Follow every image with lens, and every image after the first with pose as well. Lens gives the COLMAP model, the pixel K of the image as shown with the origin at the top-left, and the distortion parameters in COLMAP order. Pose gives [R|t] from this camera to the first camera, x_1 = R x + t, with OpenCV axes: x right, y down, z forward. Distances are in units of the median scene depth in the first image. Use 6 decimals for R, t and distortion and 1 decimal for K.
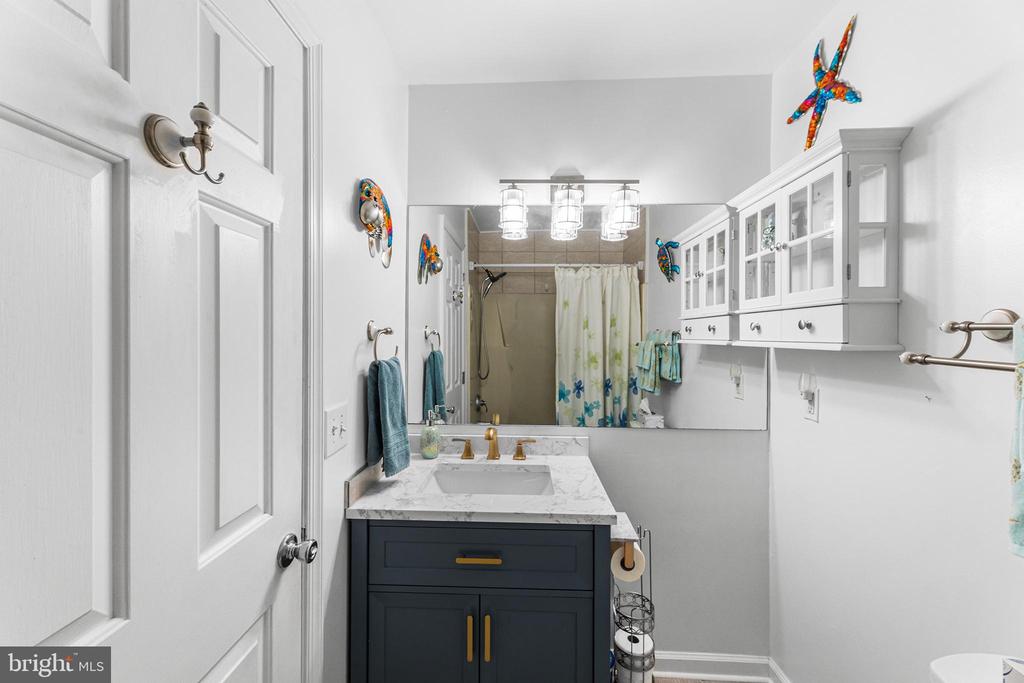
lens RADIAL K [[409.5, 0, 512.0], [0, 409.5, 341.5], [0, 0, 1]] dist [-0.000079, -0.000040]
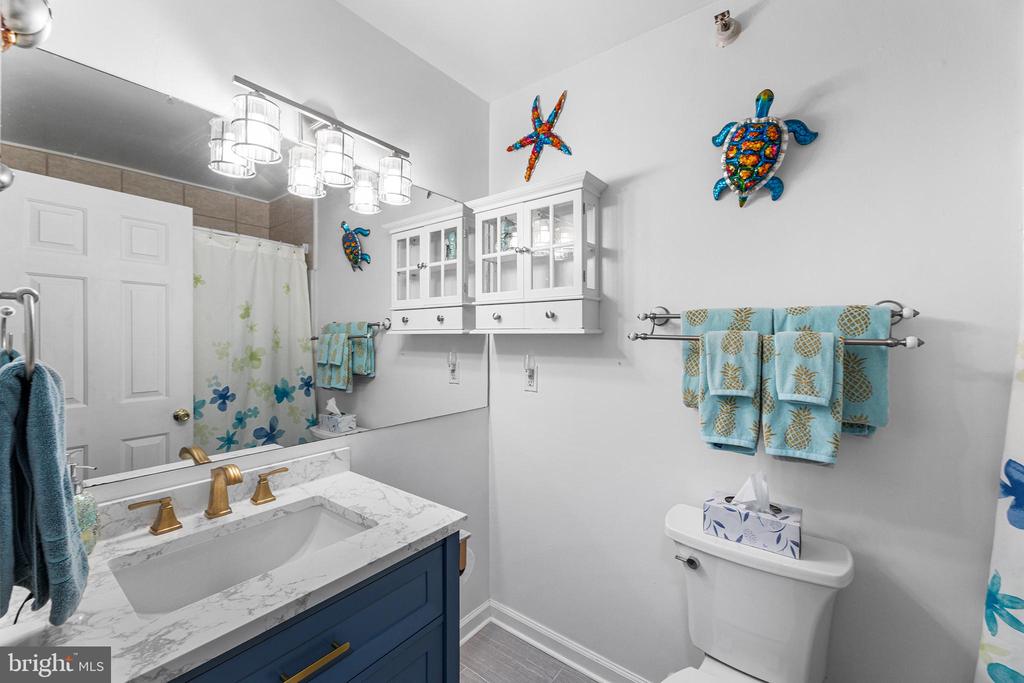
lens RADIAL K [[414.3, 0, 509.9], [0, 414.3, 338.0], [0, 0, 1]] dist [-0.000554, -0.000236]
pose [[0.576928, -0.007462, 0.816761, -0.318991], [0.014175, 0.999899, -0.000878, 0.024360], [-0.816672, 0.012084, 0.576975, 0.282278]]
